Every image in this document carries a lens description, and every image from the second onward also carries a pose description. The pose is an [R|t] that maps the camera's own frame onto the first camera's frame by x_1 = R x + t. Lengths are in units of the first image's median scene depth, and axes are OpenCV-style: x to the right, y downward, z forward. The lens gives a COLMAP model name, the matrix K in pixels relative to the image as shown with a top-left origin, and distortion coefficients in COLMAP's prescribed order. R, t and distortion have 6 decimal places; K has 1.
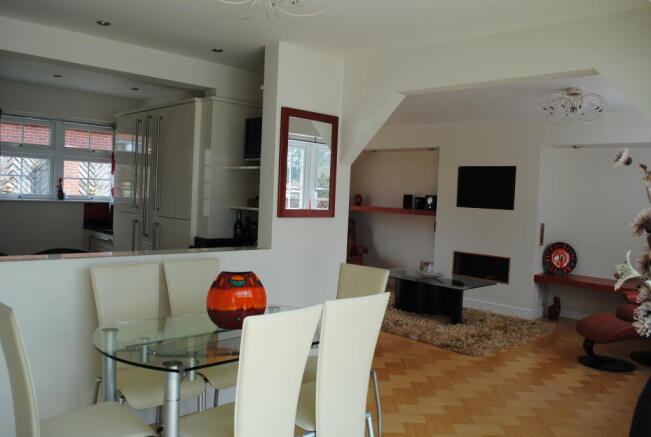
lens RADIAL K [[572.0, 0, 327.1], [0, 572.0, 219.0], [0, 0, 1]] dist [-0.049979, 0.002437]
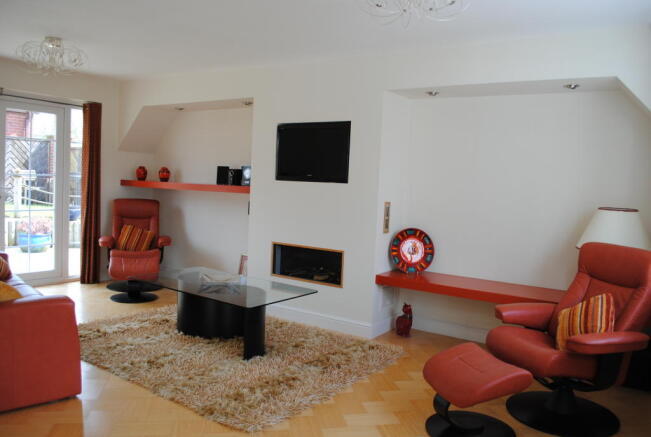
lens RADIAL K [[522.8, 0, 324.3], [0, 522.8, 217.0], [0, 0, 1]] dist [-0.006880, 0.000245]
pose [[0.985140, -0.011697, 0.171356, 0.187236], [0.007478, 0.999653, 0.025248, 0.009270], [-0.171591, -0.023591, 0.984886, 0.363821]]
